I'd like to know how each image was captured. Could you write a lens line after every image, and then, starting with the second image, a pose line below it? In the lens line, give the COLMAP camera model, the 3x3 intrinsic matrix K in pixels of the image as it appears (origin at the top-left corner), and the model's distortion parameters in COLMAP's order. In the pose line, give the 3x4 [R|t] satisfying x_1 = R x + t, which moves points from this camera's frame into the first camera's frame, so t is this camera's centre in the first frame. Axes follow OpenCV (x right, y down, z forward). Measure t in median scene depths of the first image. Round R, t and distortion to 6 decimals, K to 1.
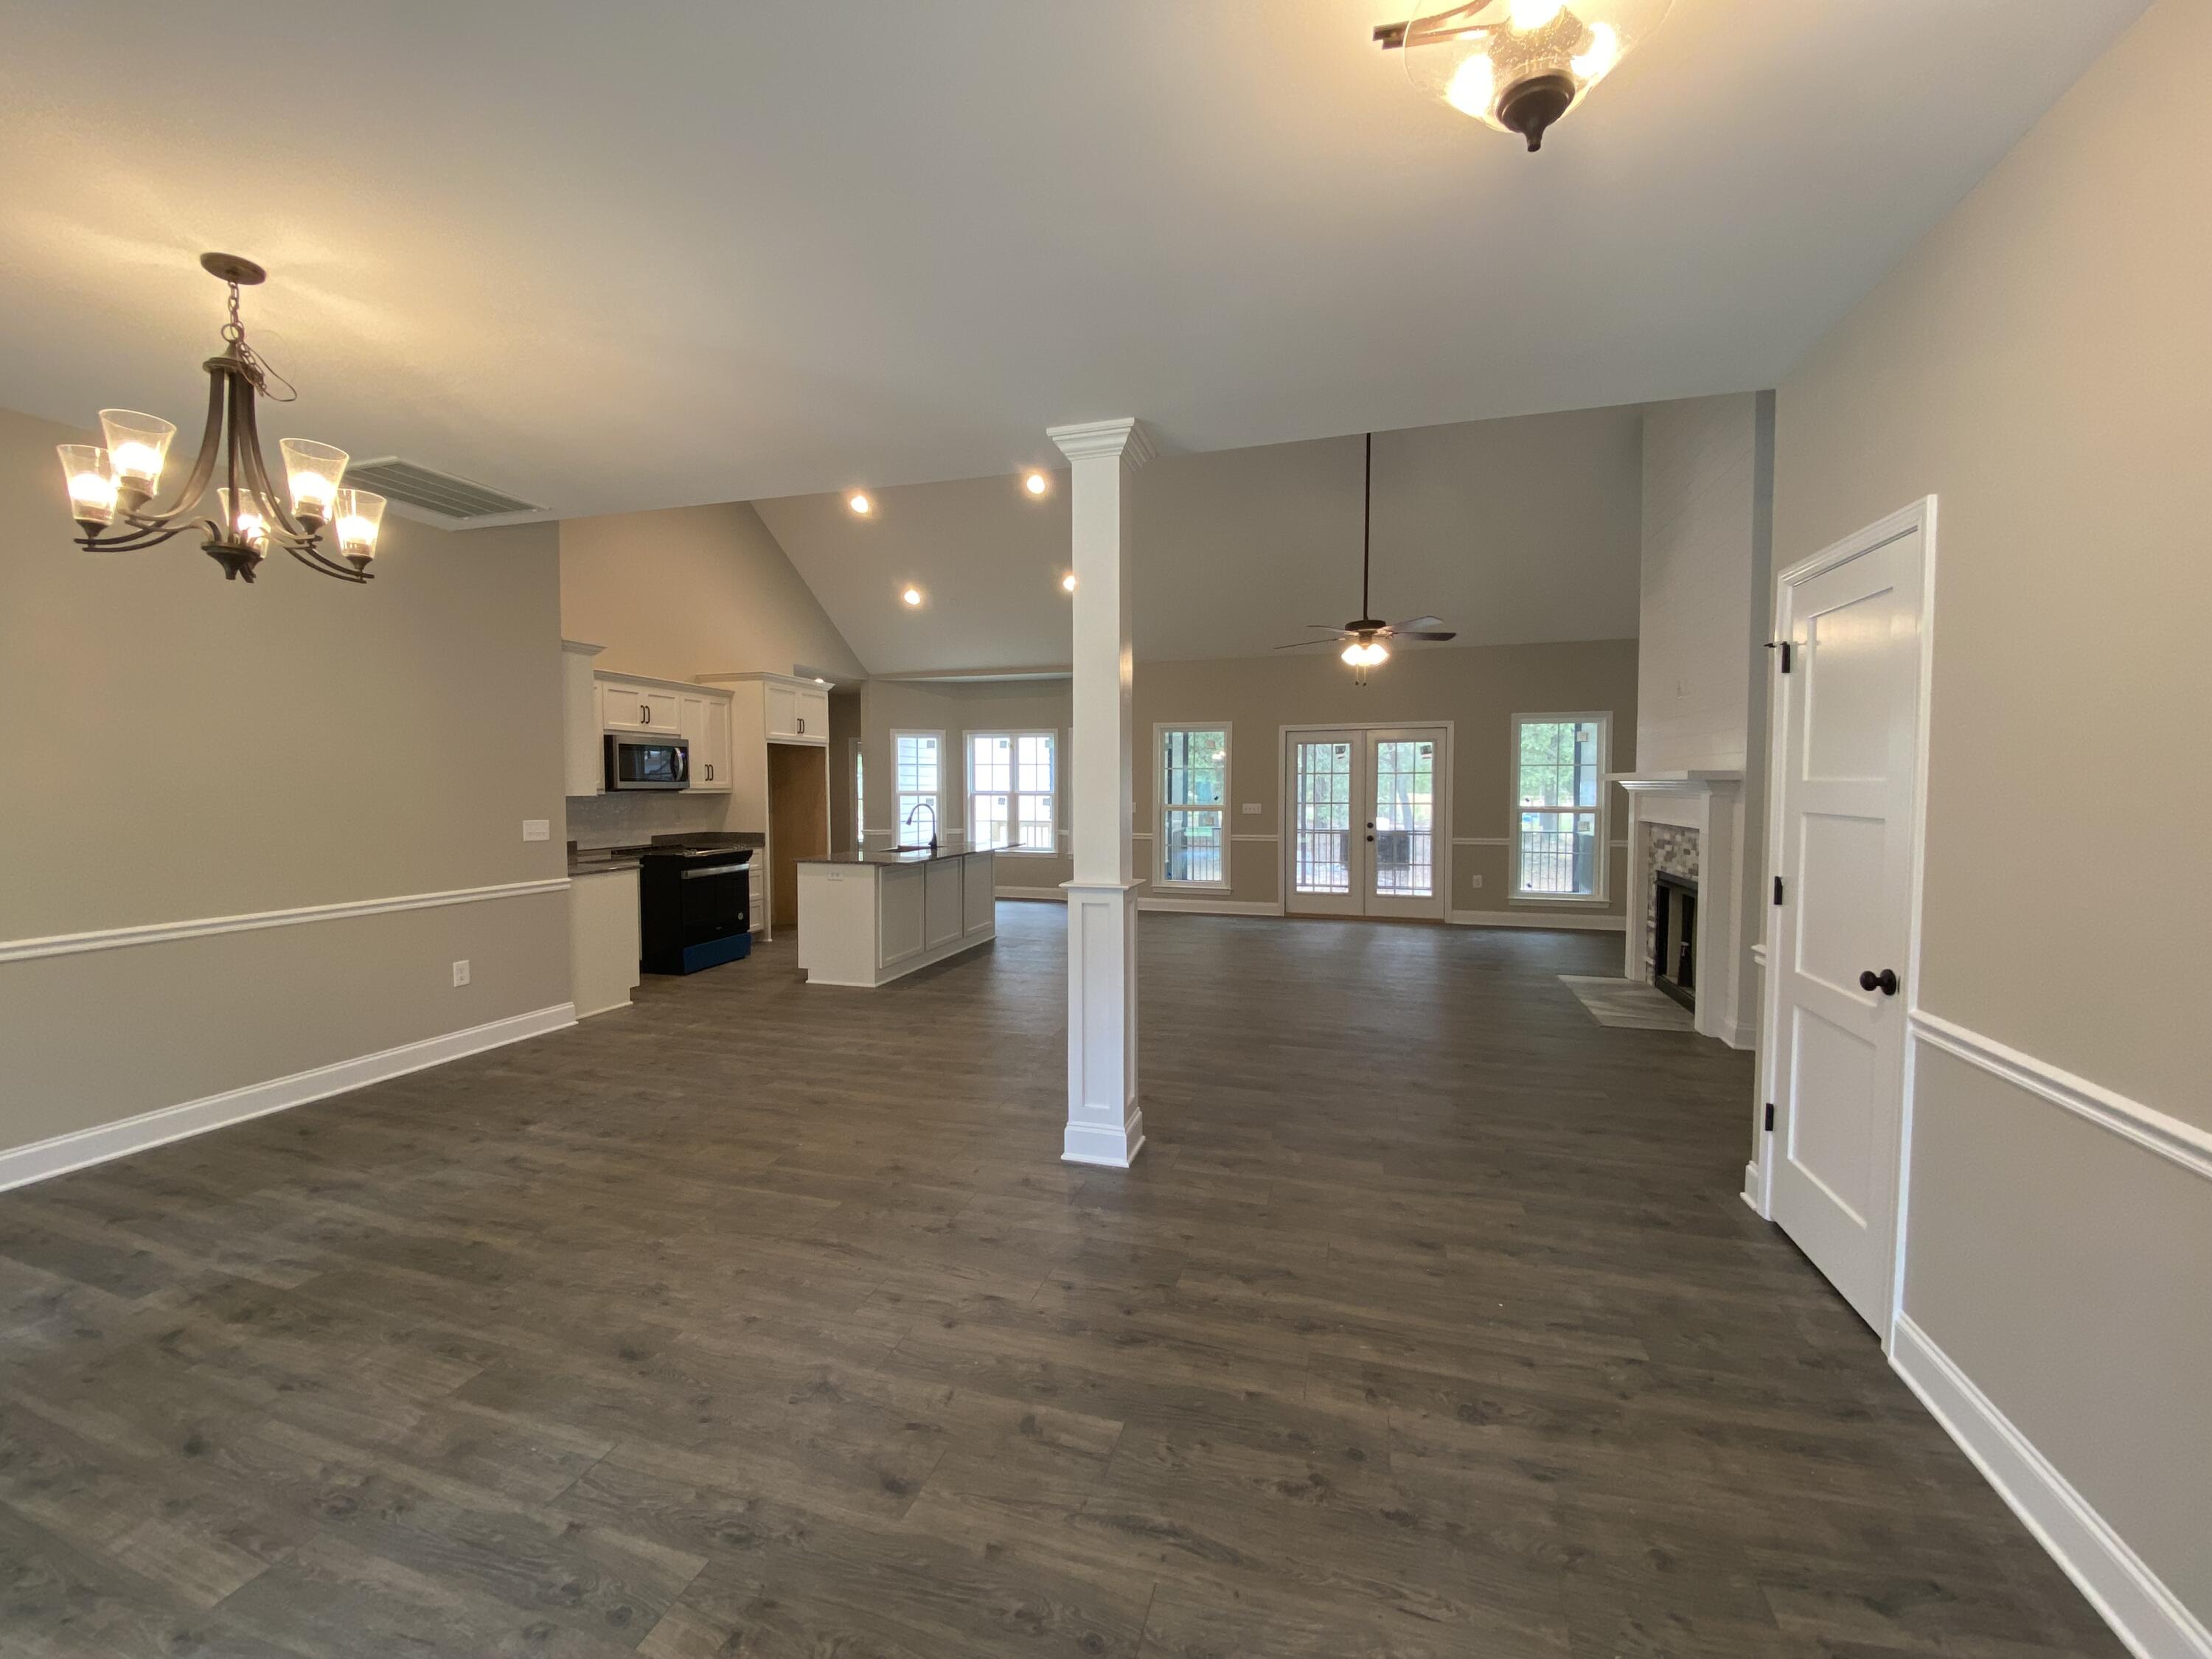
lens RADIAL K [[872.9, 0, 1108.3], [0, 872.9, 817.9], [0, 0, 1]] dist [0.030853, -0.000136]
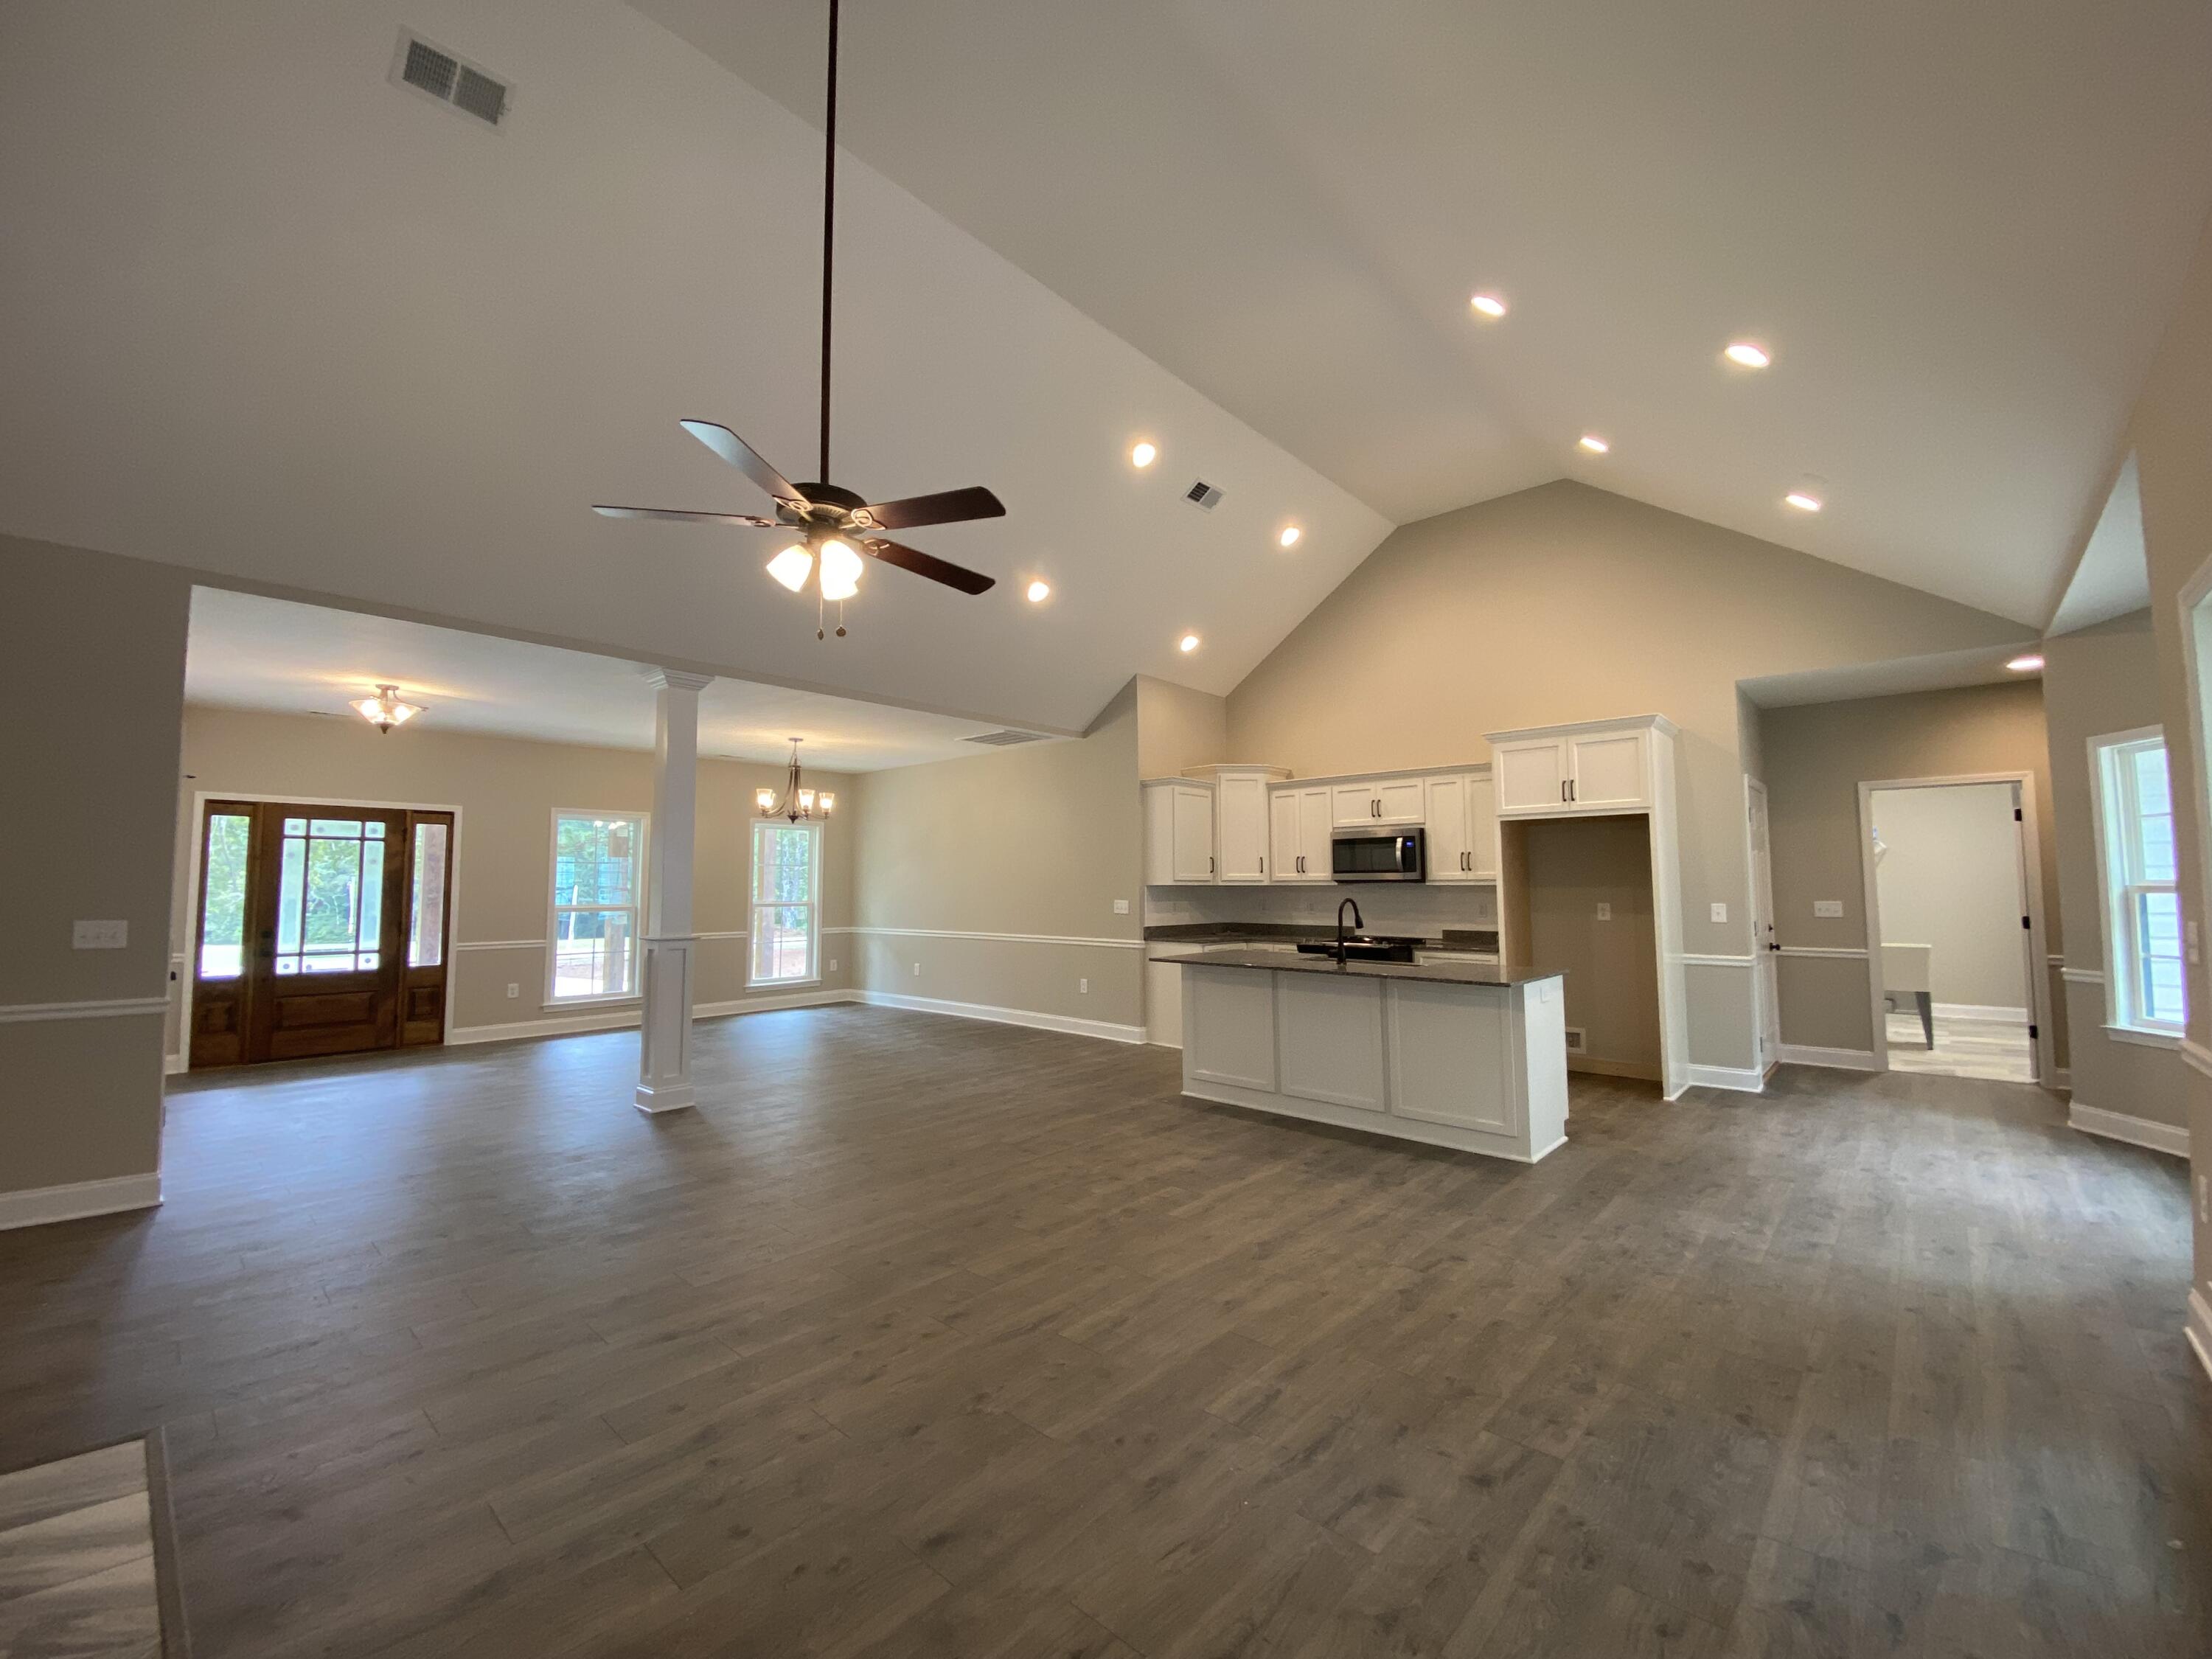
lens RADIAL K [[898.6, 0, 1101.9], [0, 898.6, 825.8], [0, 0, 1]] dist [0.017032, -0.019247]
pose [[-0.440632, -0.059534, -0.895711, 0.428733], [-0.030745, 0.998214, -0.051222, -0.025478], [0.897161, 0.004968, -0.441676, 0.909805]]
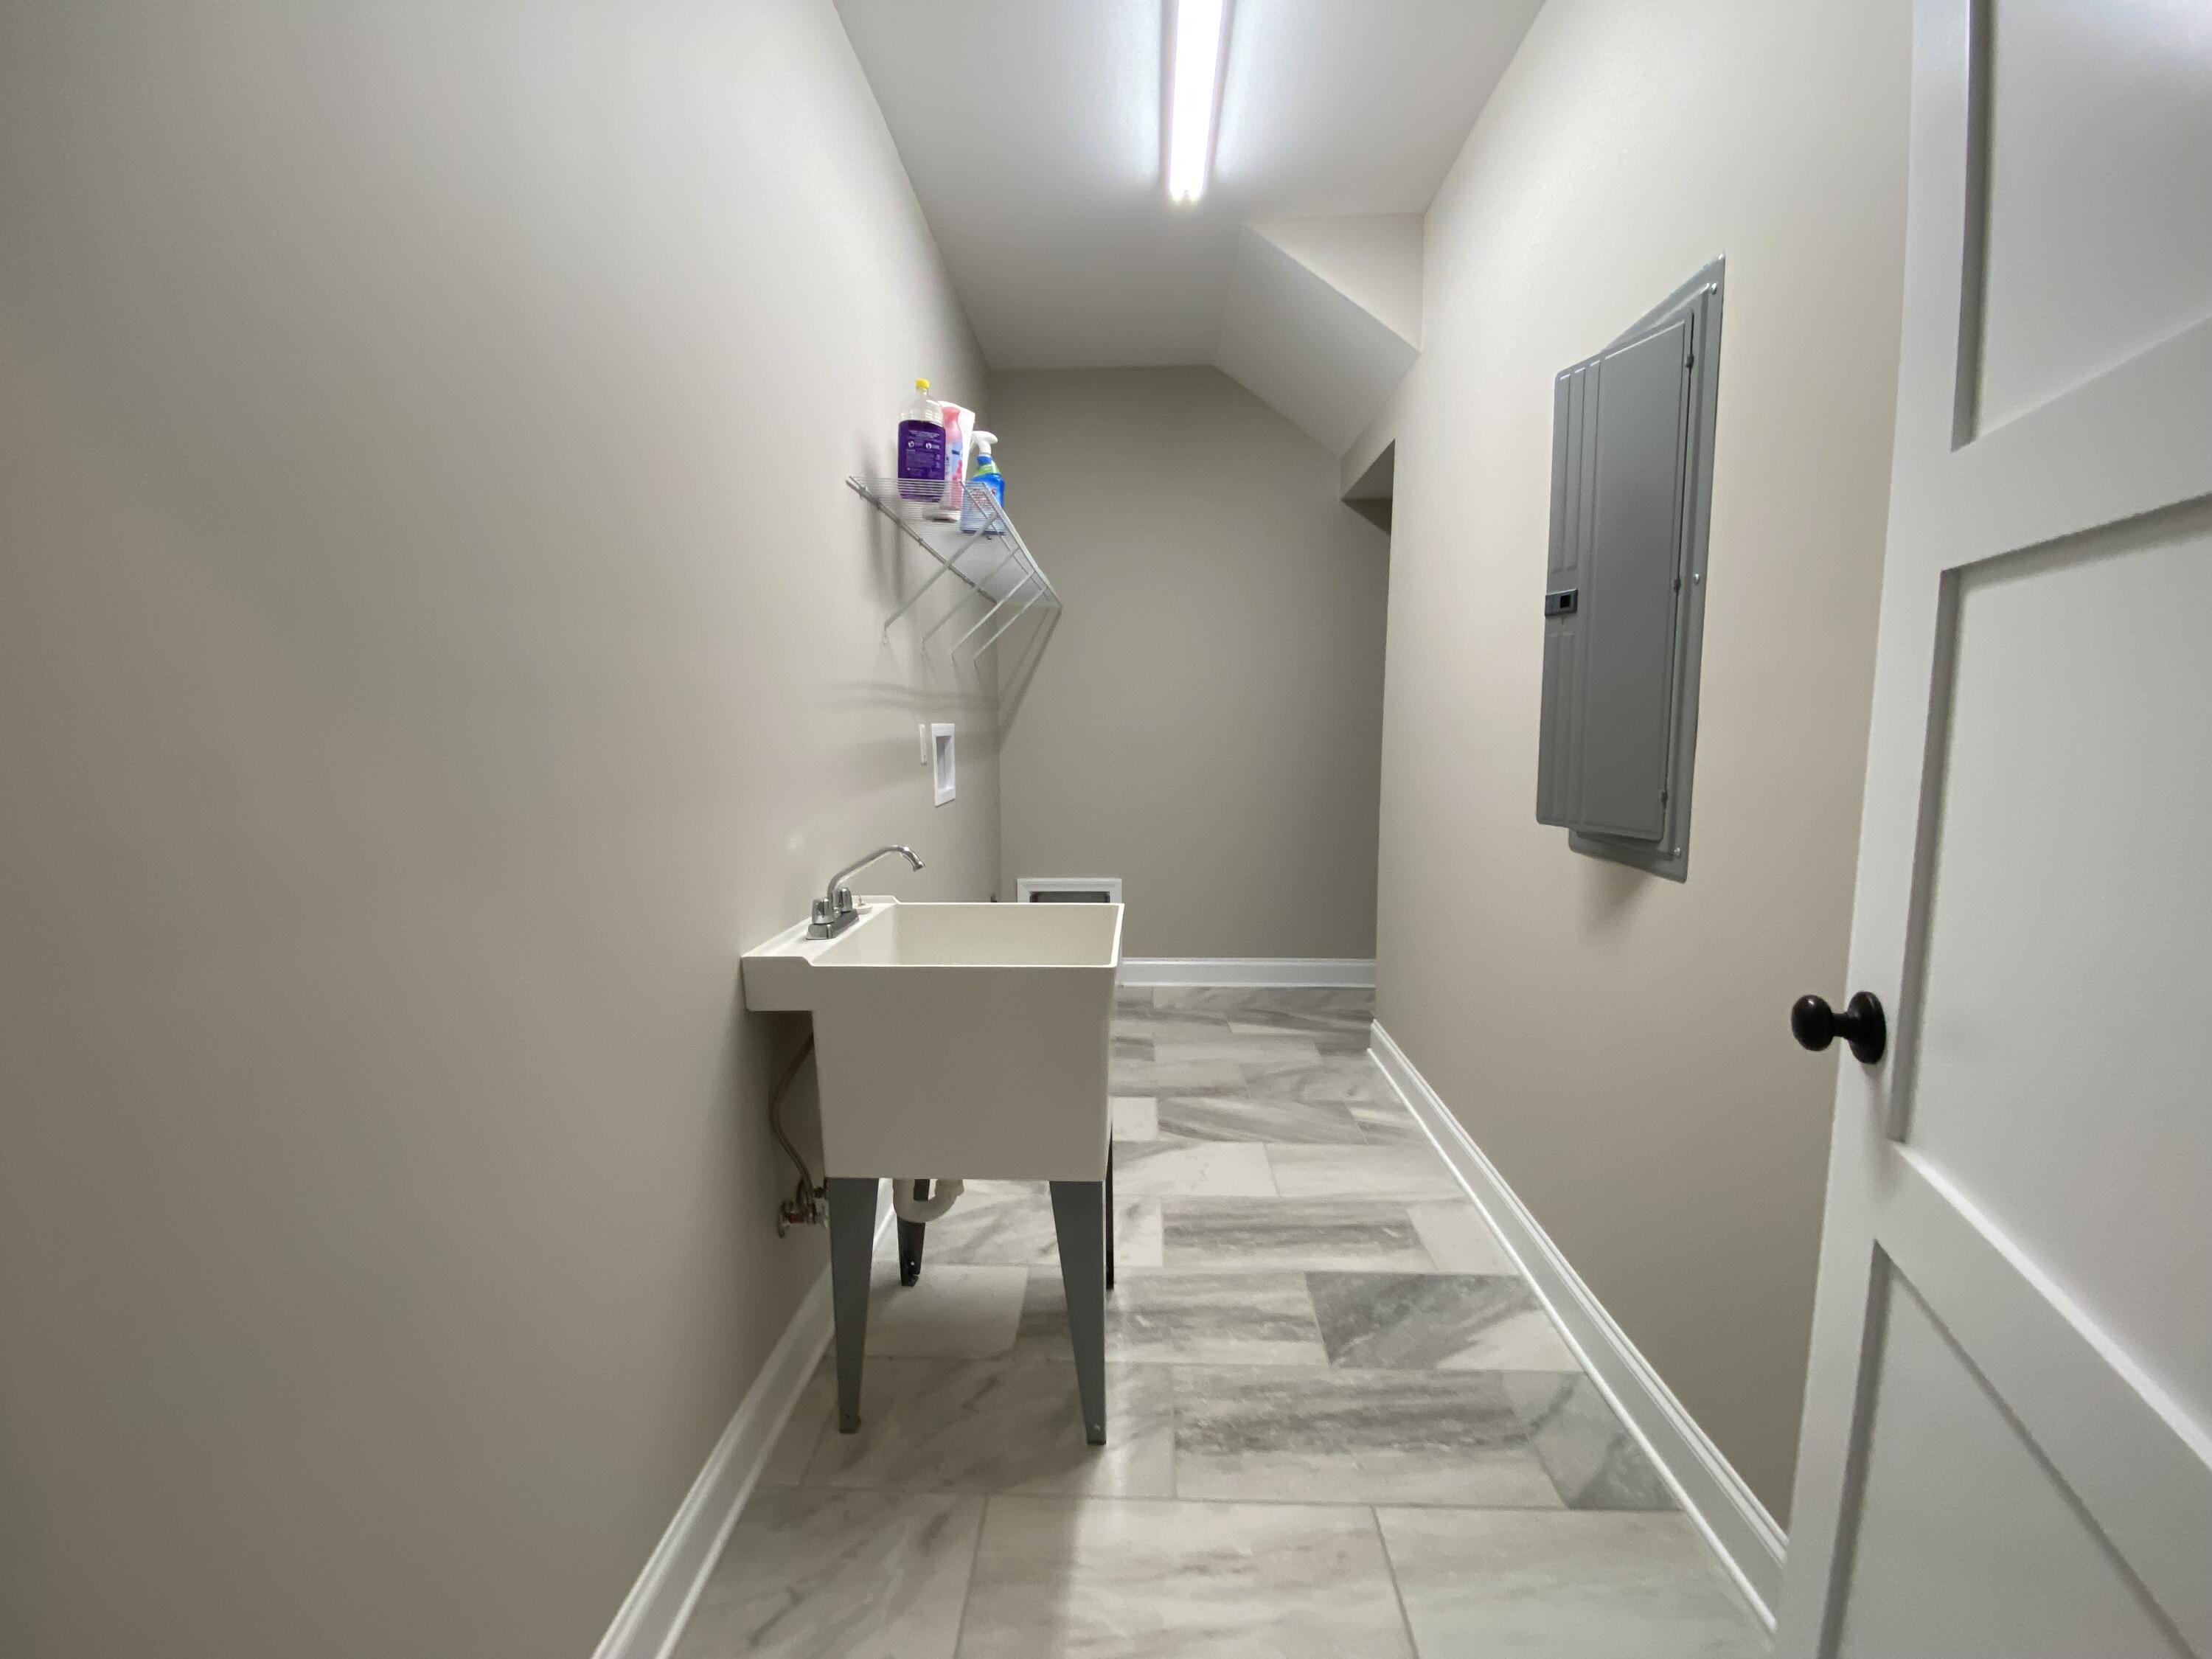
lens RADIAL K [[898.6, 0, 1101.9], [0, 898.6, 825.8], [0, 0, 1]] dist [0.017032, -0.019247]
pose [[0.237710, 0.108304, -0.965279, -0.485125], [-0.033002, 0.994091, 0.103410, -0.021016], [0.970775, 0.007275, 0.239880, 1.182188]]
